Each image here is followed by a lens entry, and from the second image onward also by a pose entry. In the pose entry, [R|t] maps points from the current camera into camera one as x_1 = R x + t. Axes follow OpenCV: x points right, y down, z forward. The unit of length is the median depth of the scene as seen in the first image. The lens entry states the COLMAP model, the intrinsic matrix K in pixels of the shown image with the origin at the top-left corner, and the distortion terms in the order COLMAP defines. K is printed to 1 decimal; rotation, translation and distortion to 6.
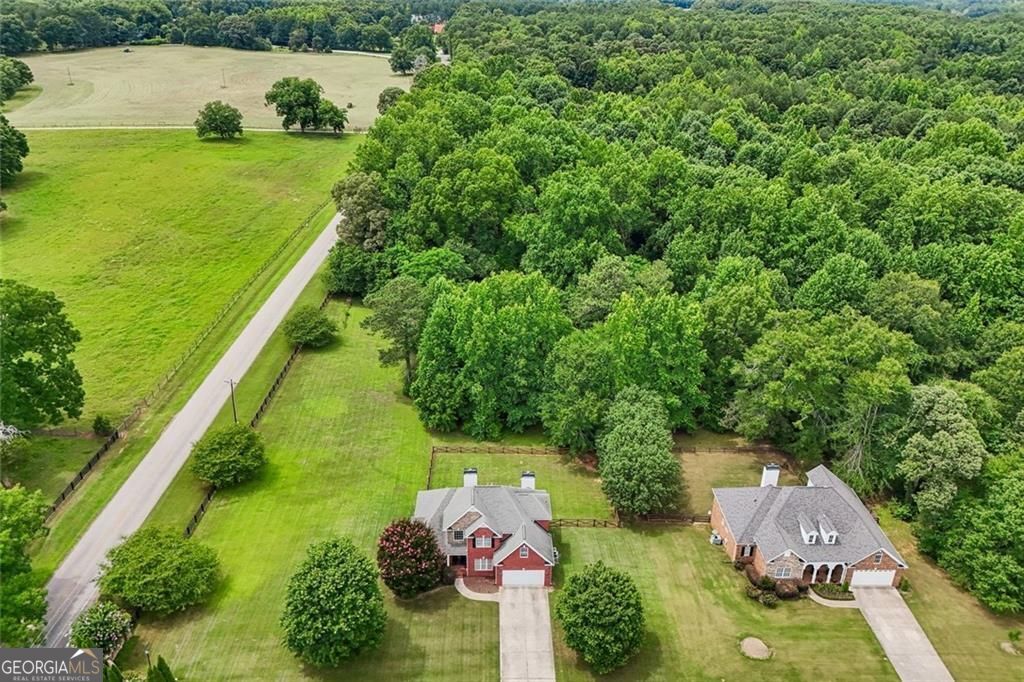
lens RADIAL K [[751.4, 0, 512.8], [0, 751.4, 340.8], [0, 0, 1]] dist [0.065975, -0.052032]
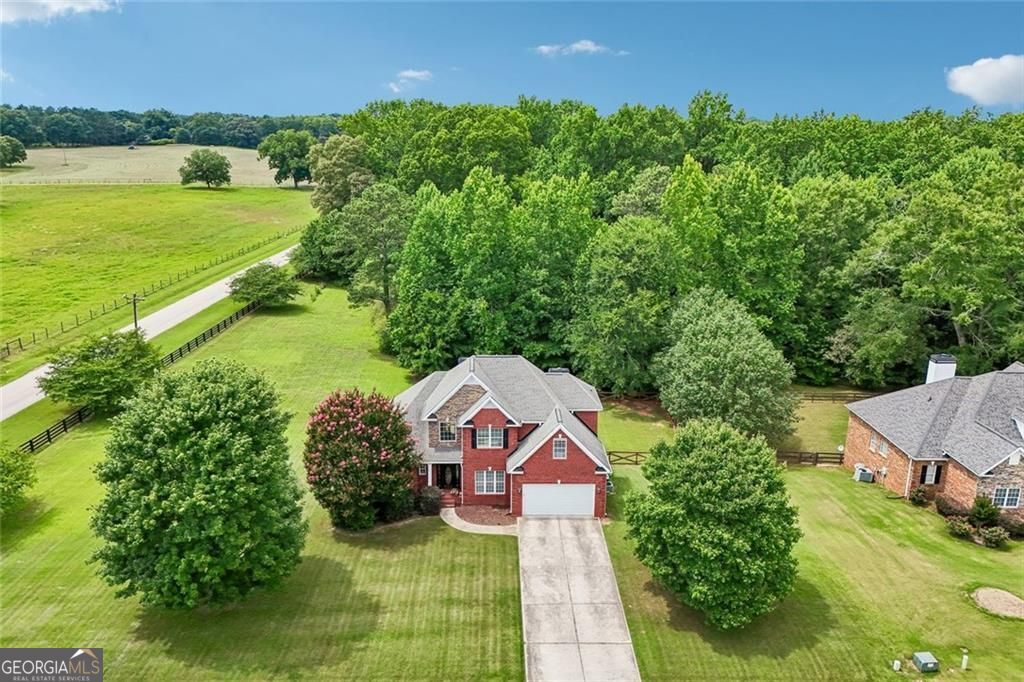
lens RADIAL K [[751.4, 0, 511.9], [0, 751.4, 344.6], [0, 0, 1]] dist [0.065975, -0.052032]
pose [[0.999962, -0.006046, -0.006258, -0.013001], [0.004900, 0.985559, -0.169263, 0.220168], [0.007191, 0.169226, 0.985551, 0.308355]]
